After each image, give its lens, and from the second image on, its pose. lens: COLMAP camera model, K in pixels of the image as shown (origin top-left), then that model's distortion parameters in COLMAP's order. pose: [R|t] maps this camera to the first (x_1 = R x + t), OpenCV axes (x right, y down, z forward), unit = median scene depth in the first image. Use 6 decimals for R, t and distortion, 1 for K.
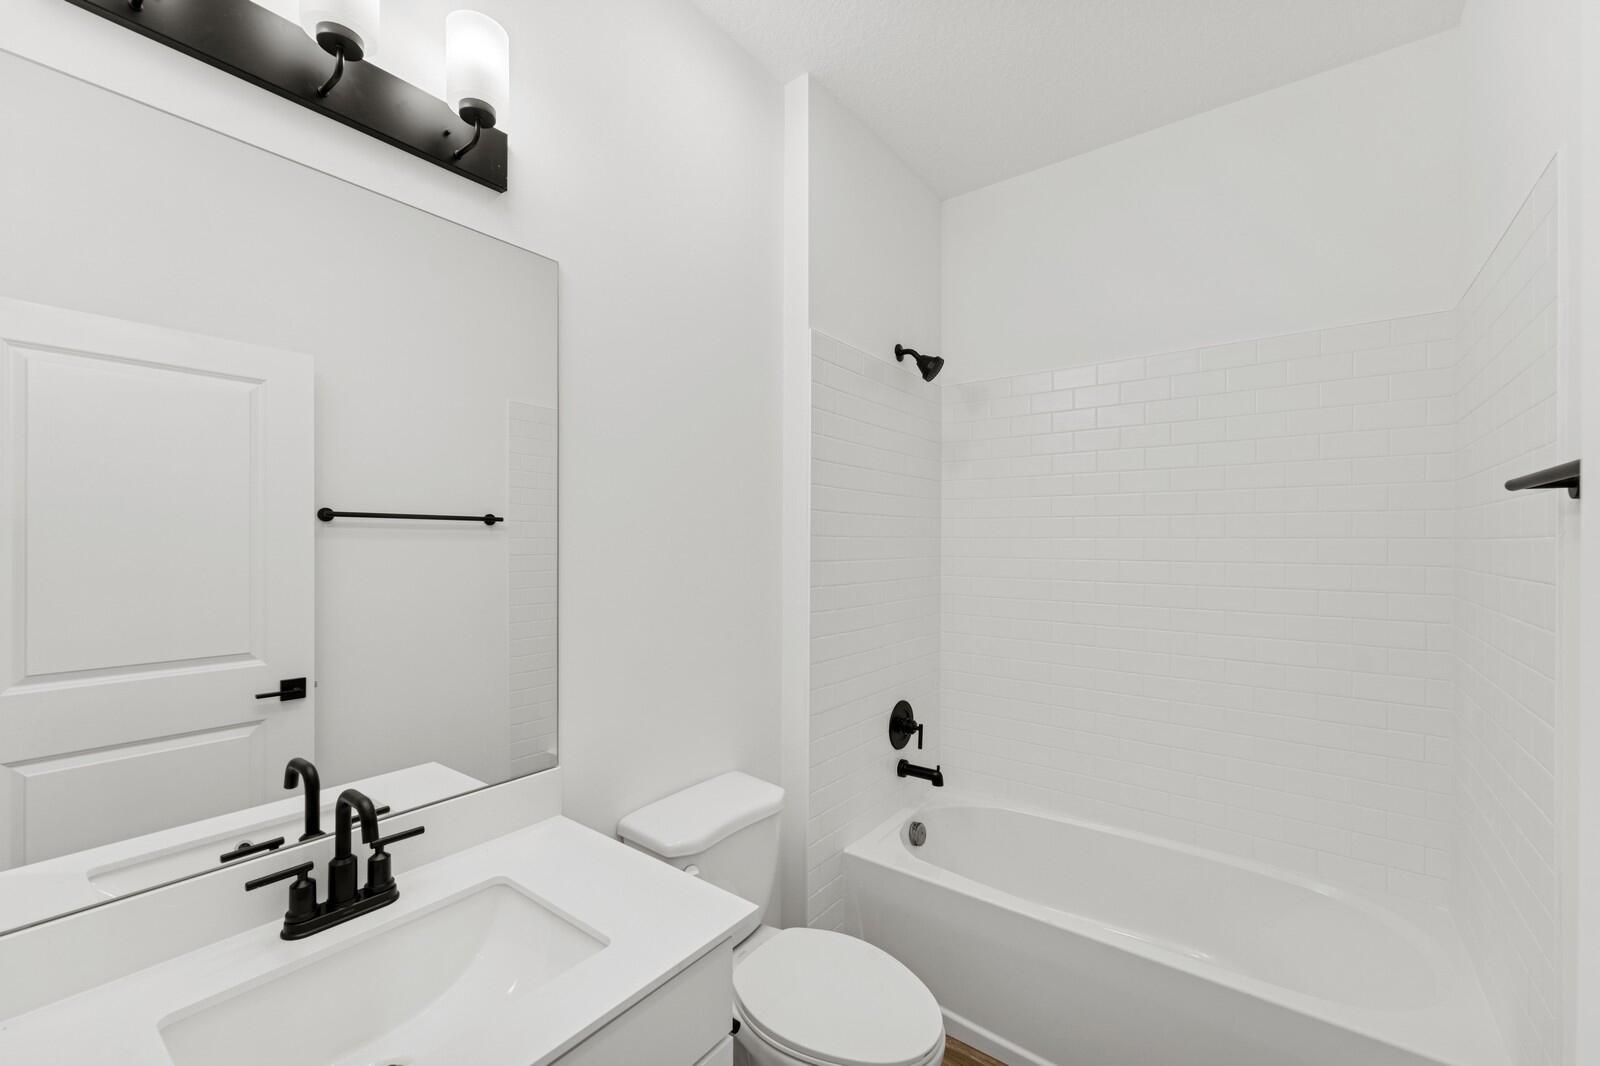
lens RADIAL K [[652.9, 0, 792.0], [0, 652.9, 533.9], [0, 0, 1]] dist [0.003046, -0.000756]
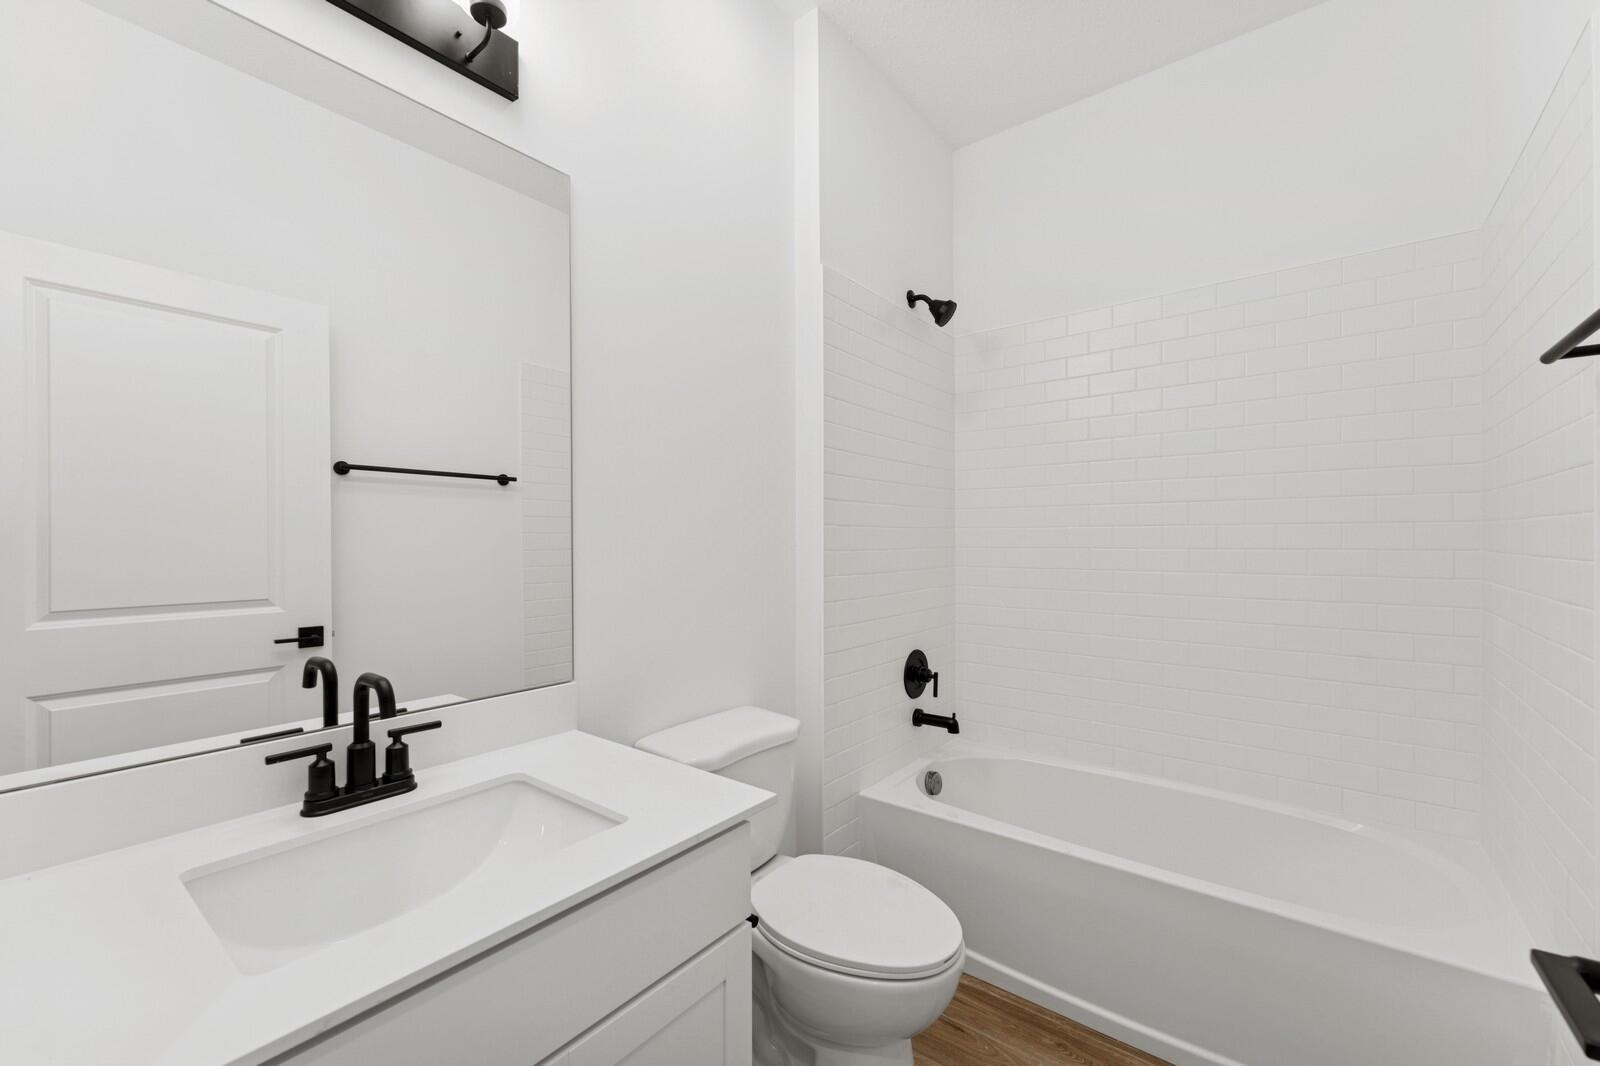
lens RADIAL K [[652.9, 0, 792.0], [0, 652.9, 533.9], [0, 0, 1]] dist [0.003046, -0.000756]
pose [[0.999835, -0.007732, -0.016410, -0.004610], [0.007721, 0.999970, -0.000721, 0.106615], [0.016415, 0.000594, 0.999865, 0.005506]]
